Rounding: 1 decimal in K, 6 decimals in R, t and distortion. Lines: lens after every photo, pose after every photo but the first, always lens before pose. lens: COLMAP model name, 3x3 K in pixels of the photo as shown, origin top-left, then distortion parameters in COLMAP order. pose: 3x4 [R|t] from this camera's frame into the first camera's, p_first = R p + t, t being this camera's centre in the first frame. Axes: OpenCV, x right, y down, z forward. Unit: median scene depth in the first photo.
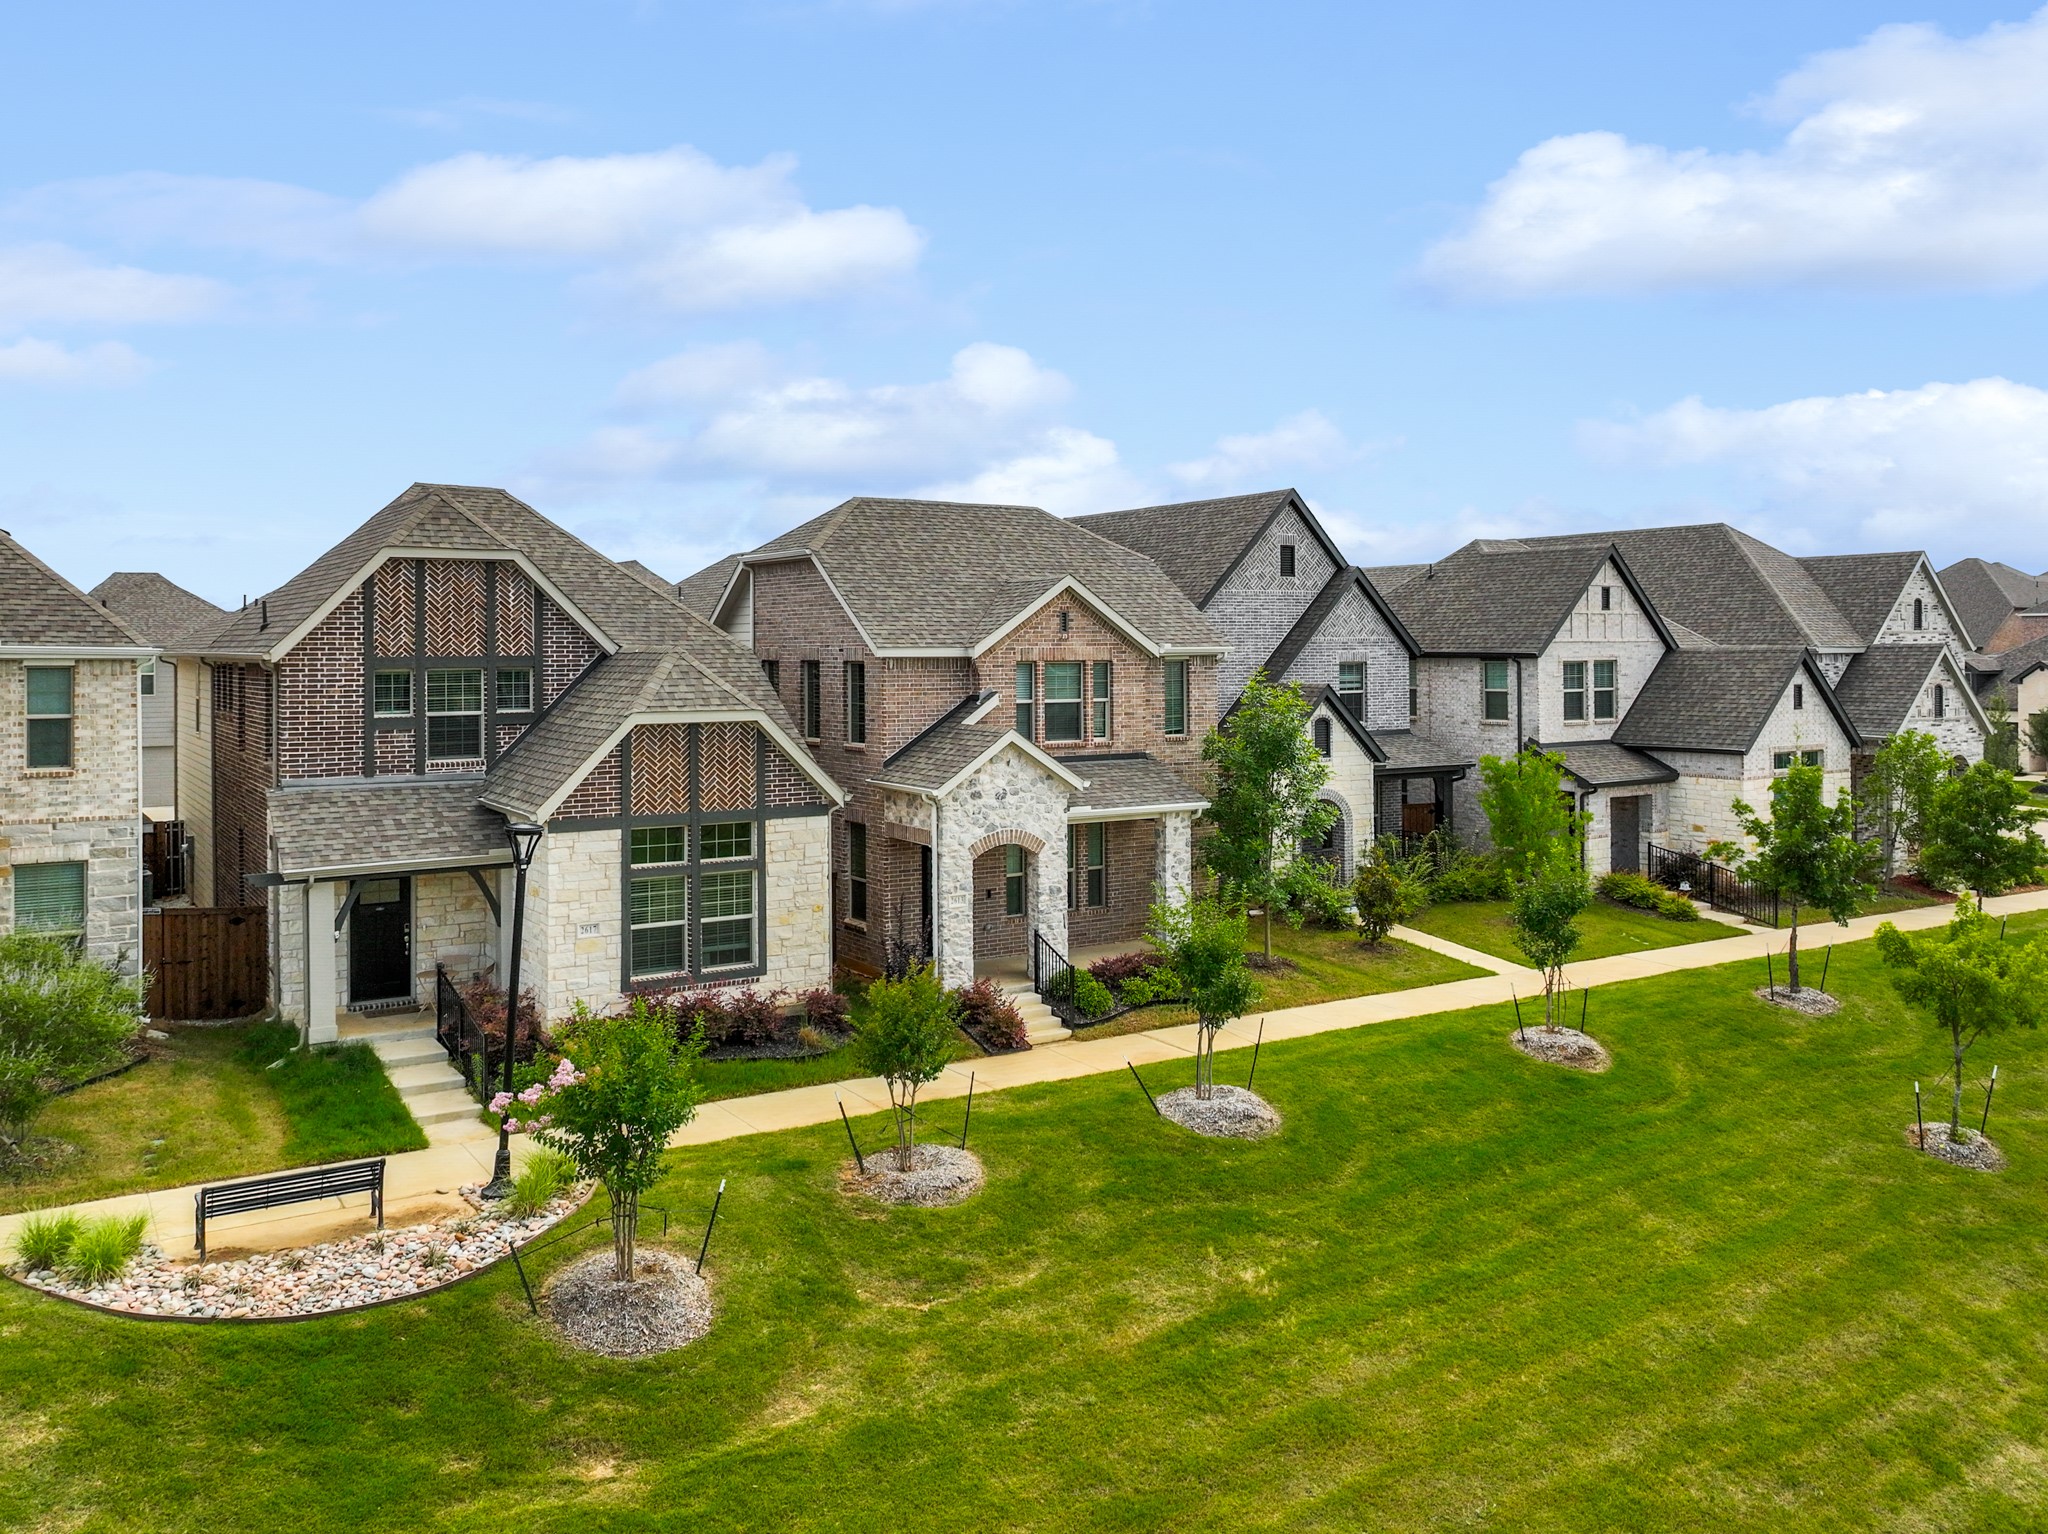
lens RADIAL K [[1395.2, 0, 1031.2], [0, 1395.2, 810.3], [0, 0, 1]] dist [0.005281, 0.005258]
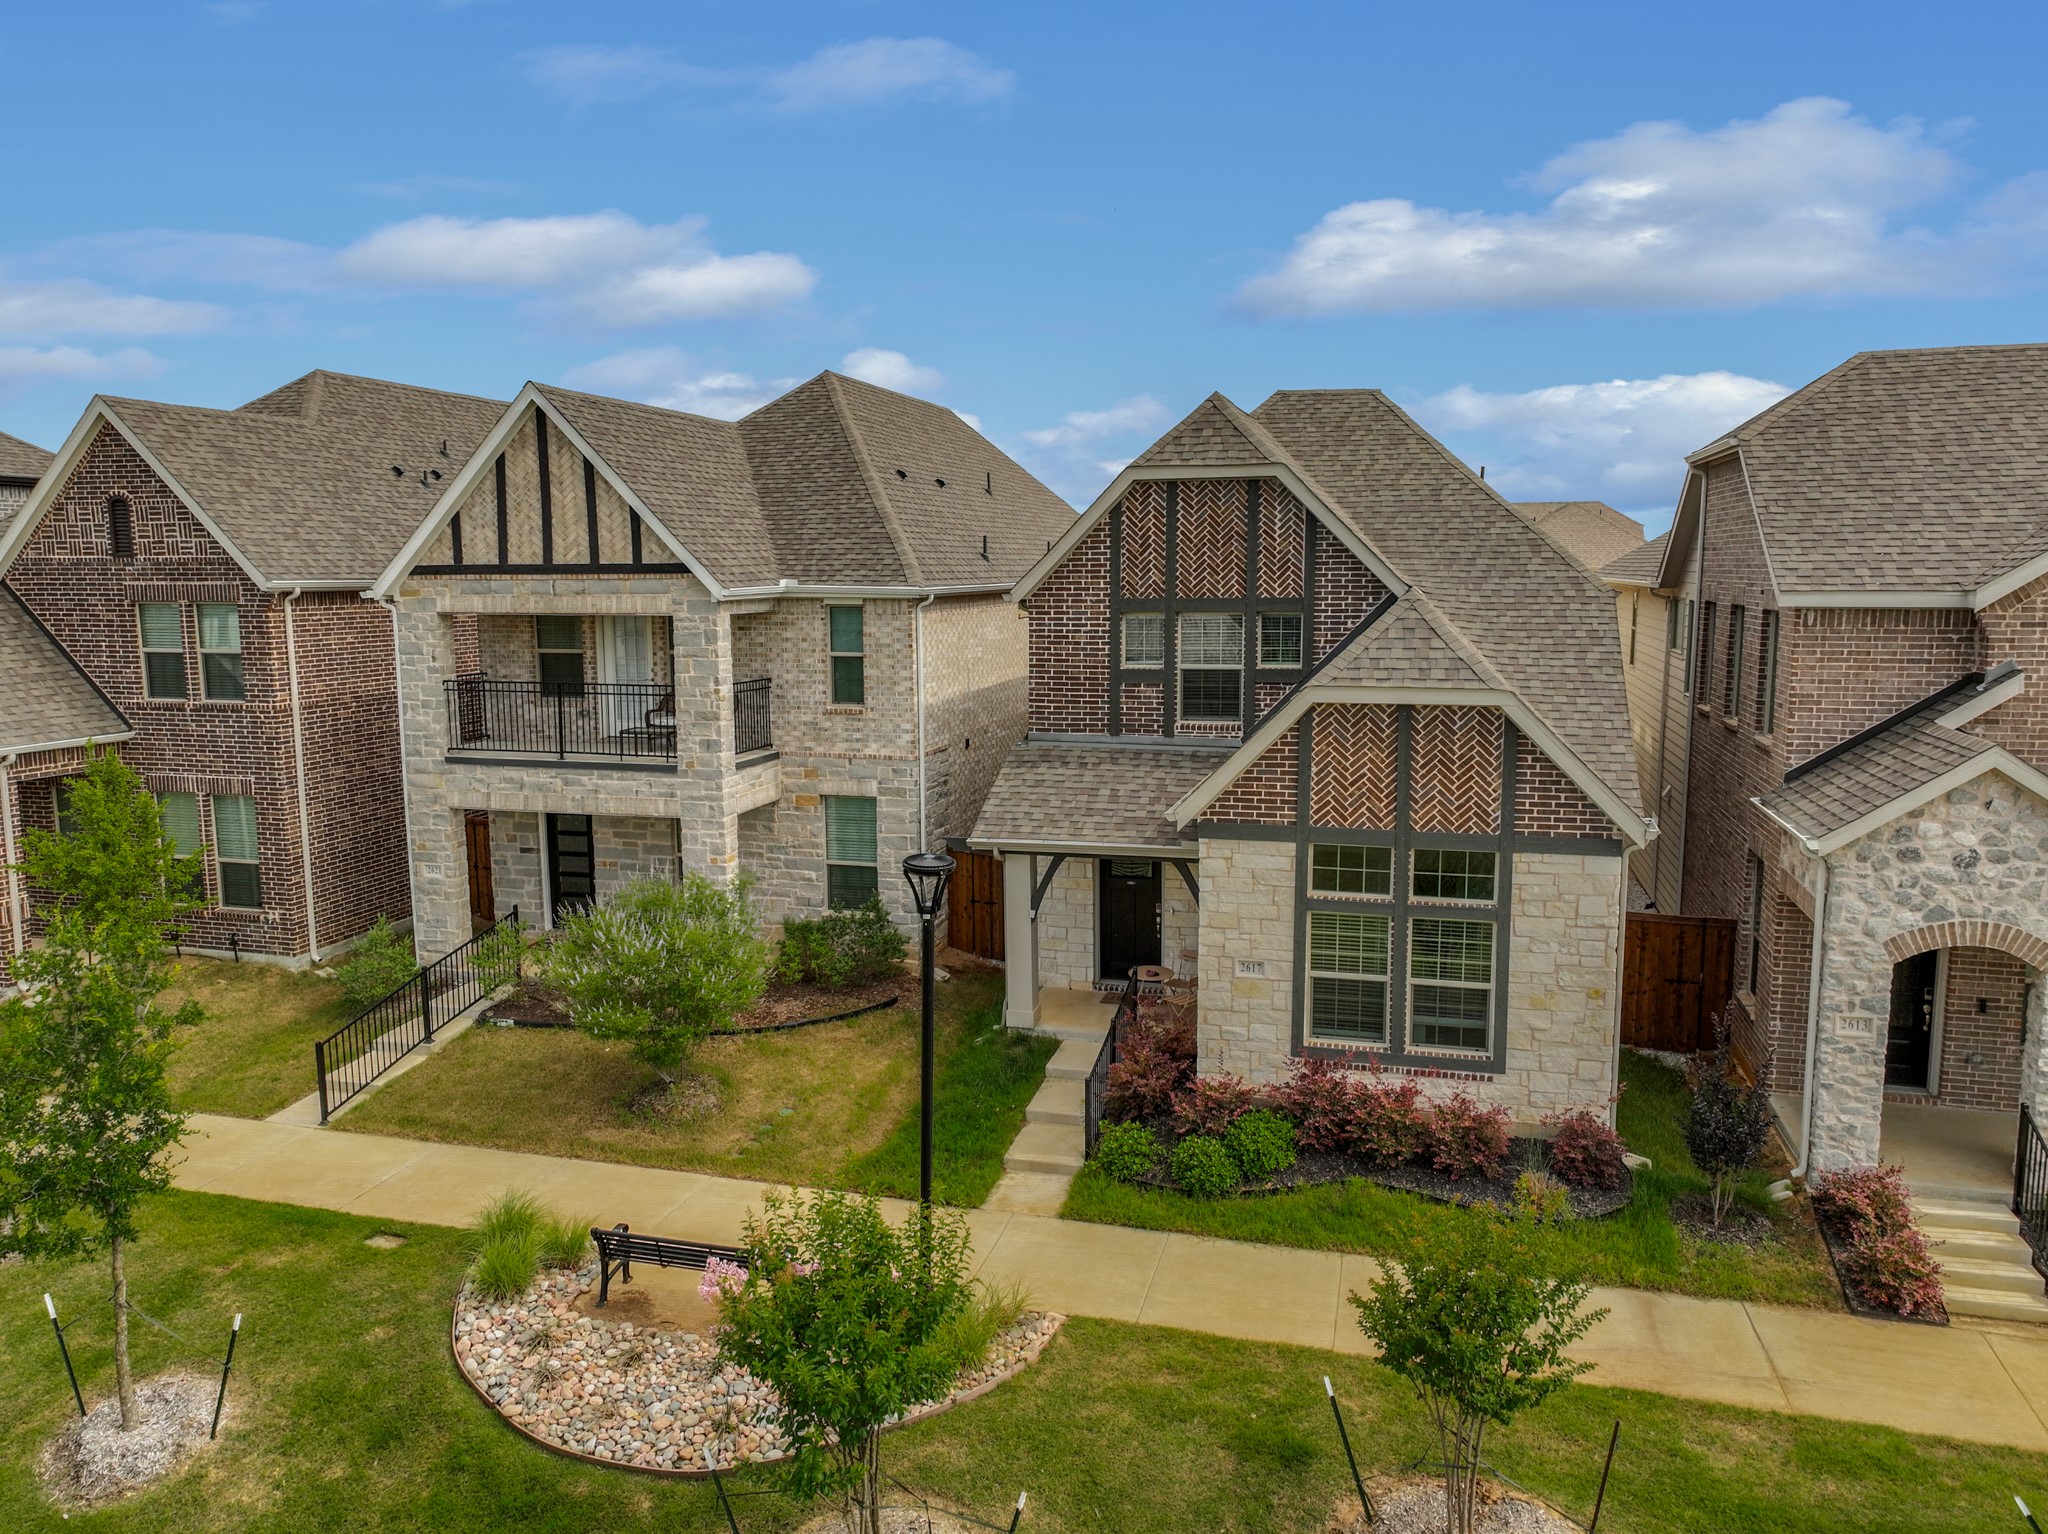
lens RADIAL K [[1395.2, 0, 1031.2], [0, 1395.2, 810.3], [0, 0, 1]] dist [0.005281, 0.005258]
pose [[0.707833, 0.120779, -0.695978, 0.108442], [-0.080155, 0.992643, 0.090741, -0.054998], [0.701818, -0.008443, 0.712307, 0.355801]]
